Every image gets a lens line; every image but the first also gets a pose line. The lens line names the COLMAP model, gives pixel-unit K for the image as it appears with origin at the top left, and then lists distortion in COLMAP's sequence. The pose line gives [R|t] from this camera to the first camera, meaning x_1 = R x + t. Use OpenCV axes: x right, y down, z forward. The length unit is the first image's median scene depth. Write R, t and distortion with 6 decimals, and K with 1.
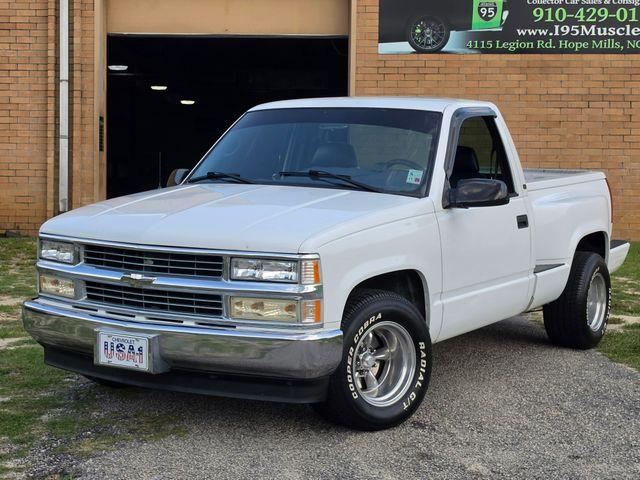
lens RADIAL K [[1345.3, 0, 316.7], [0, 1345.3, 238.1], [0, 0, 1]] dist [0.084085, 0.000000]
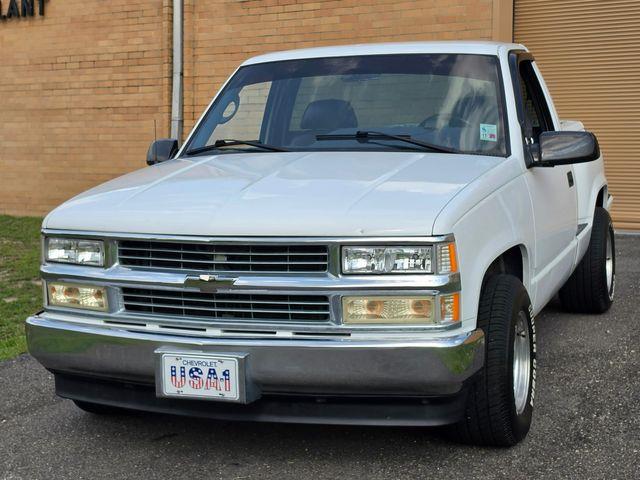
lens RADIAL K [[1345.3, 0, 304.0], [0, 1345.3, 220.4], [0, 0, 1]] dist [0.084085, 0.000000]
pose [[0.981509, -0.060330, 0.181659, -0.216488], [0.058288, 0.998162, 0.016563, -0.013708], [-0.182324, -0.005668, 0.983222, 0.236460]]
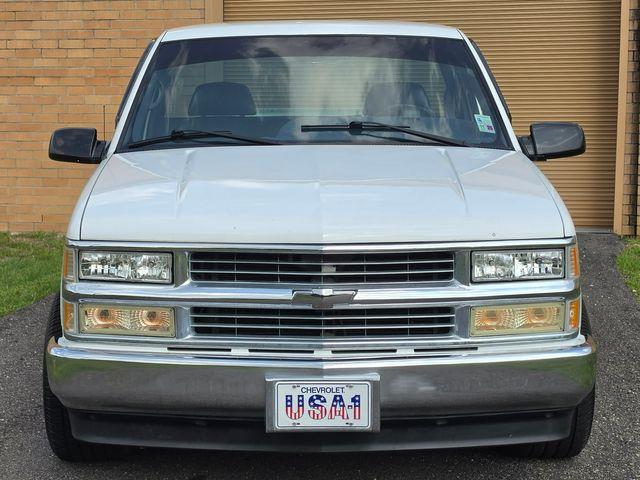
lens RADIAL K [[1538.5, 0, 322.6], [0, 1538.5, 240.1], [0, 0, 1]] dist [0.103038, 0.000000]
pose [[0.837326, -0.089324, 0.539358, -0.542730], [0.066519, 0.995878, 0.061661, -0.044611], [-0.542642, -0.015753, 0.839816, 0.354578]]
